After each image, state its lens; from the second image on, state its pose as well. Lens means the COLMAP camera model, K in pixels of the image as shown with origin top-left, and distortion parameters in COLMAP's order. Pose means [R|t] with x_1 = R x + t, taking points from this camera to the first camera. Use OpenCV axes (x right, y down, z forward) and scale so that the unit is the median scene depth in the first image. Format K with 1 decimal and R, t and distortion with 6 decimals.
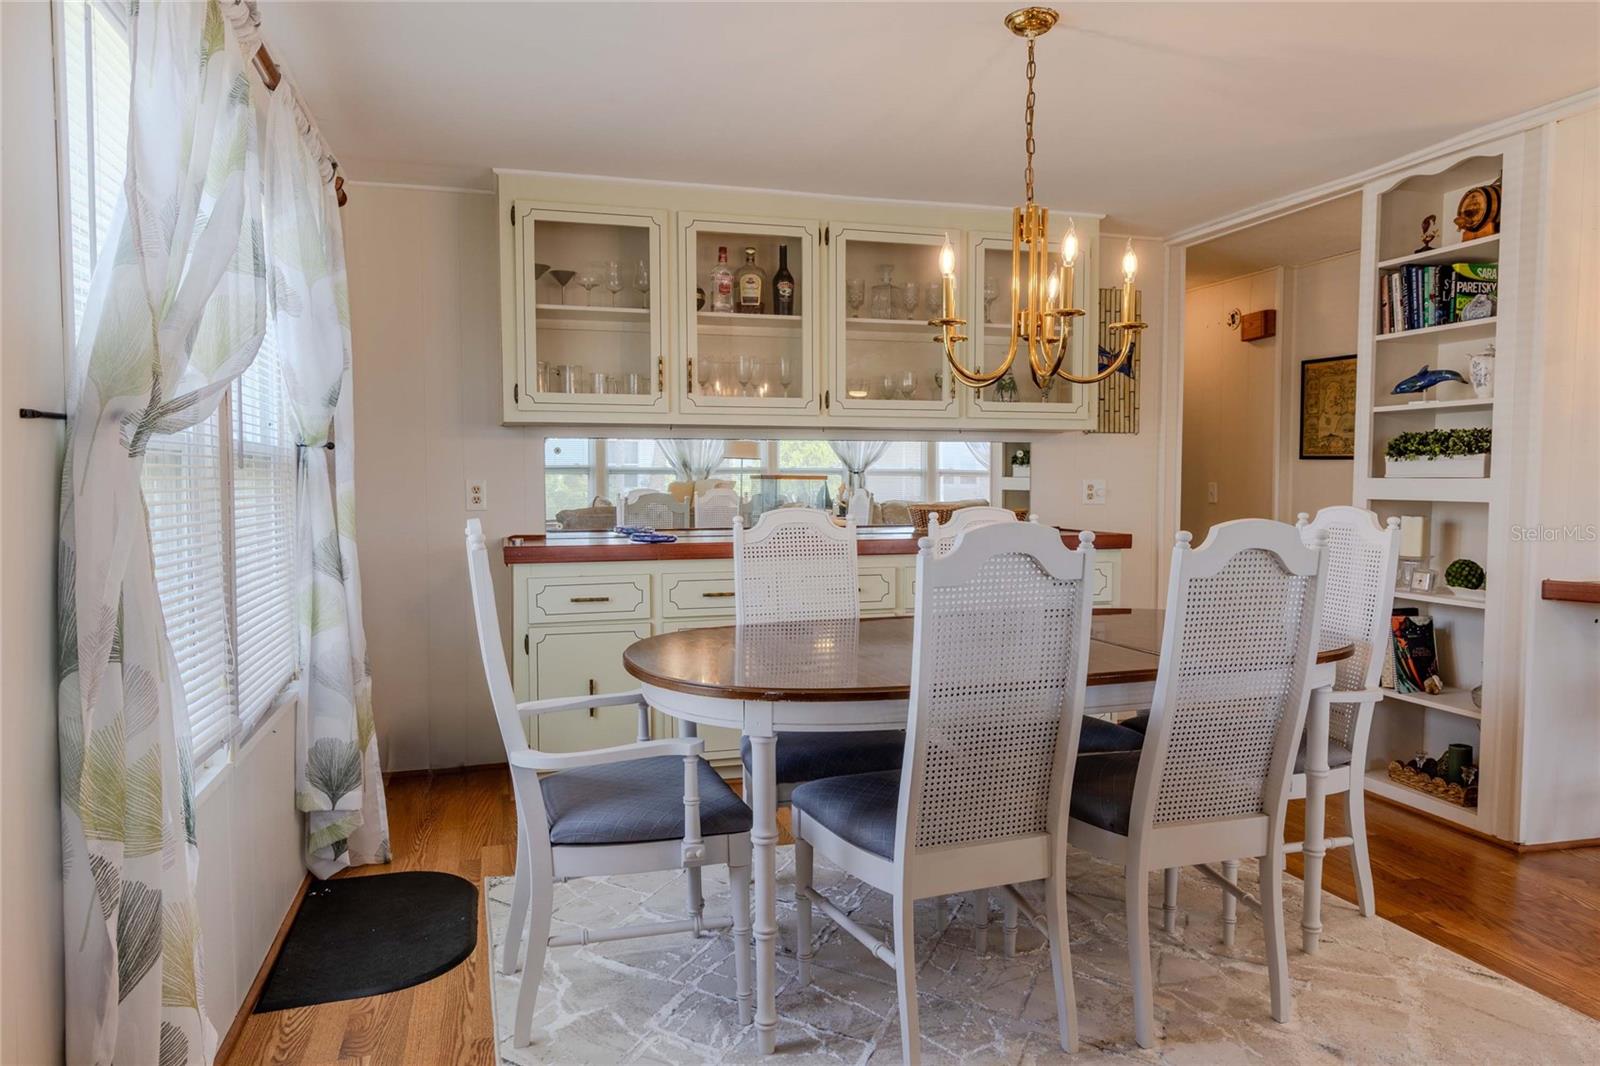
lens RADIAL K [[1074.4, 0, 809.1], [0, 1074.4, 529.5], [0, 0, 1]] dist [0.007405, -0.001726]
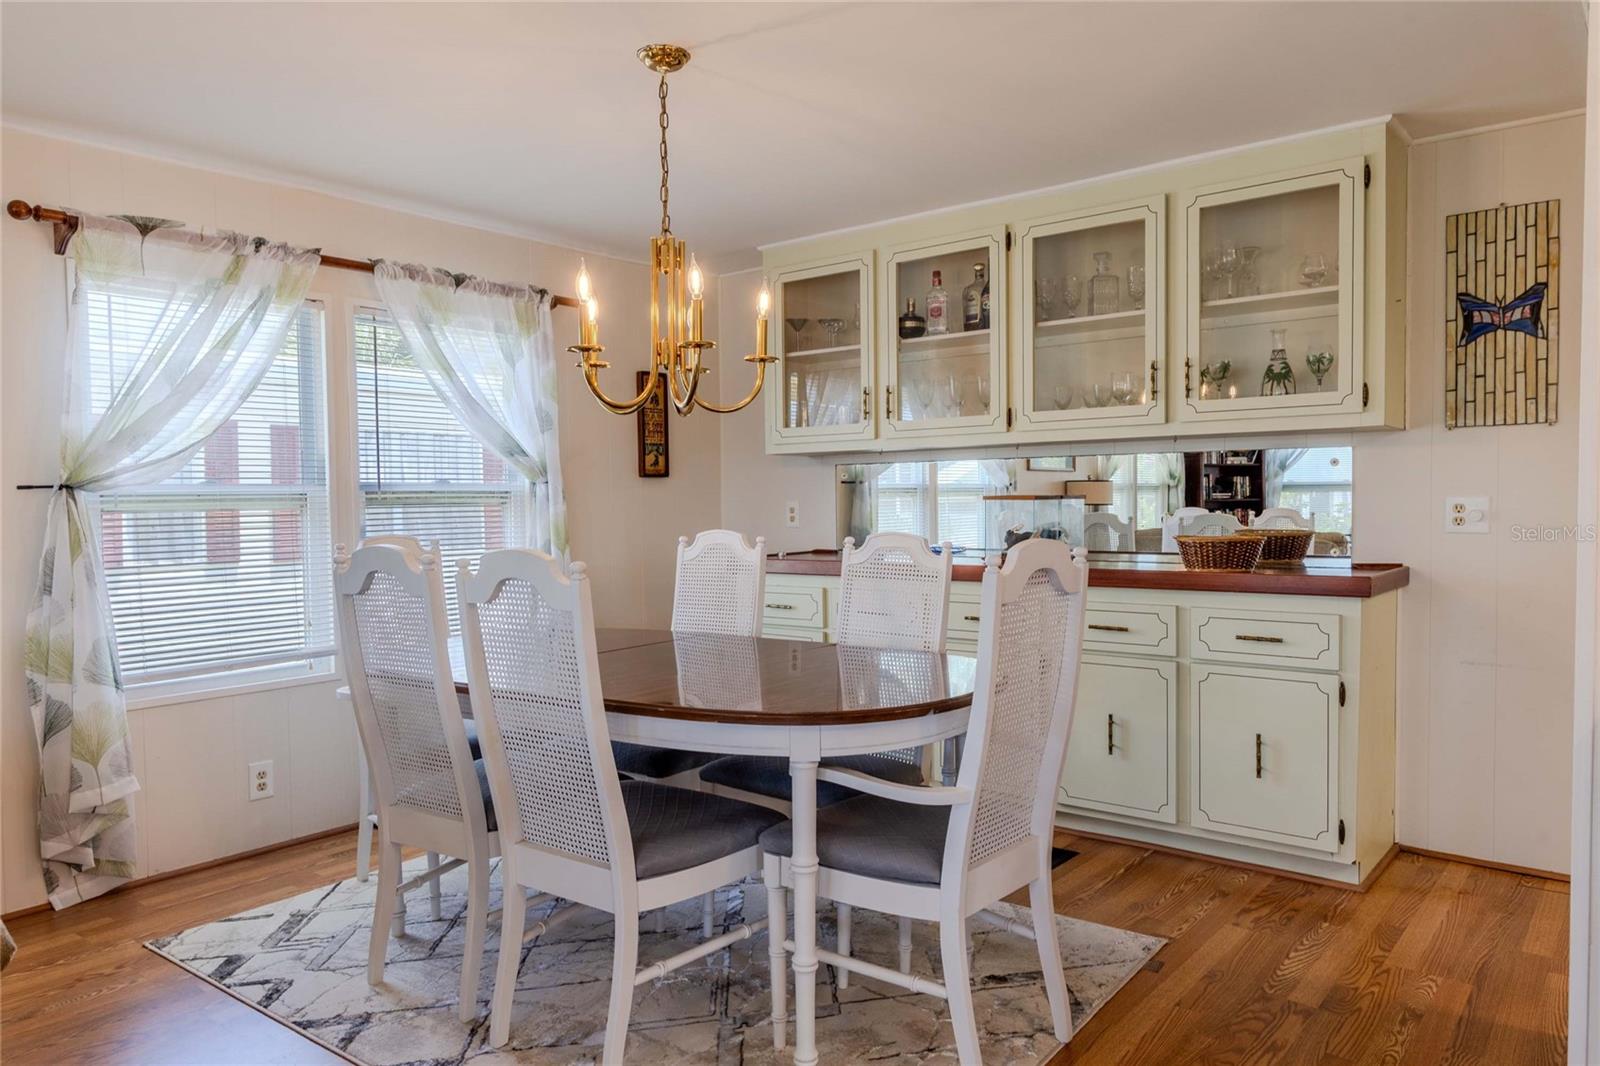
lens RADIAL K [[1113.2, 0, 800.0], [0, 1113.2, 533.0], [0, 0, 1]] dist [0.009788, -0.000042]
pose [[0.569322, 0.020901, -0.821849, 0.706475], [-0.023838, 0.999676, 0.008910, -0.023272], [0.821769, 0.014519, 0.569636, 0.302836]]
